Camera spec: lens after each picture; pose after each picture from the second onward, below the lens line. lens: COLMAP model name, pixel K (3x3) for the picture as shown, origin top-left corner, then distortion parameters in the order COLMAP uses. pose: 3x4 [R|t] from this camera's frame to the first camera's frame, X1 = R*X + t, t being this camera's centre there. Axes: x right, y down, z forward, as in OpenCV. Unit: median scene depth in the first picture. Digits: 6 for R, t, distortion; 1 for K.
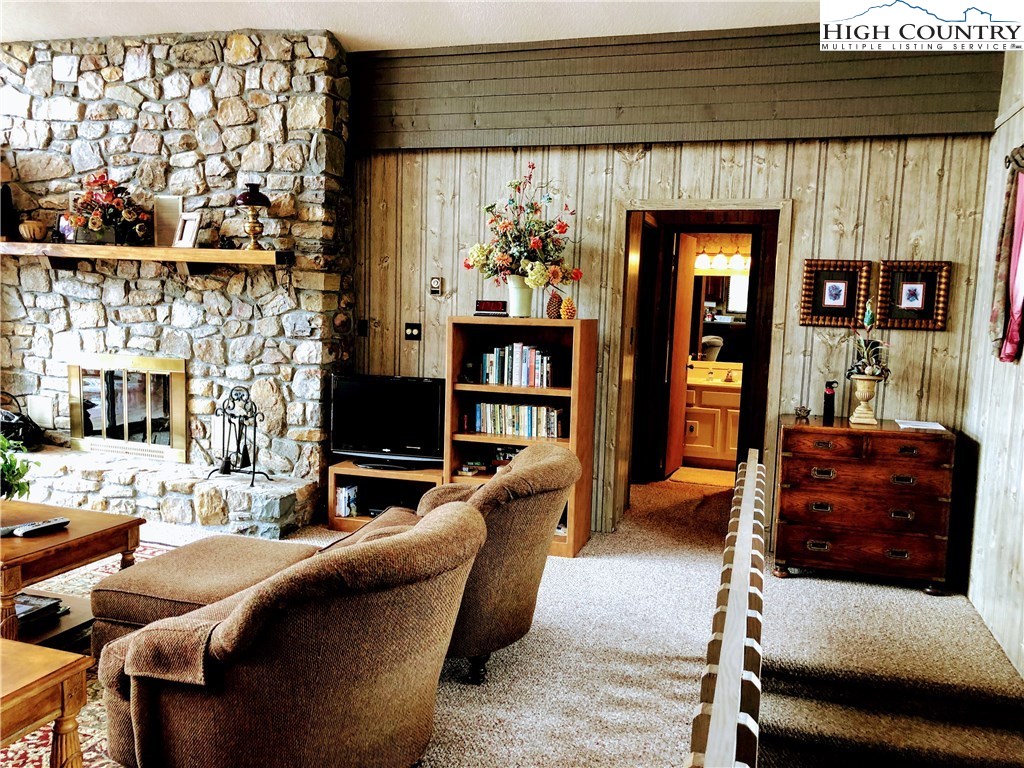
lens RADIAL K [[838.1, 0, 513.0], [0, 838.1, 386.5], [0, 0, 1]] dist [0.020666, -0.025394]
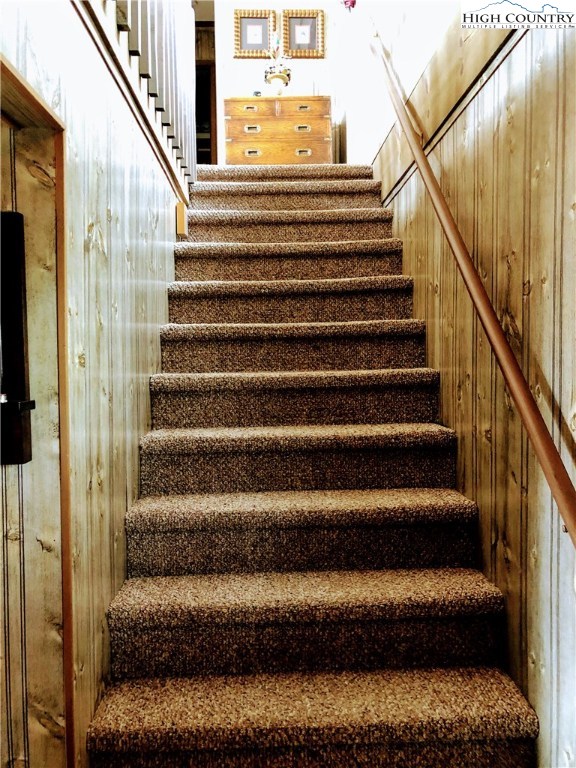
lens RADIAL K [[628.6, 0, 287.9], [0, 628.6, 383.4], [0, 0, 1]] dist [0.020666, -0.025394]
pose [[0.940180, -0.054719, 0.336254, 0.013217], [0.075612, 0.995915, -0.049350, 0.192570], [-0.332181, 0.071823, 0.940477, -0.000831]]
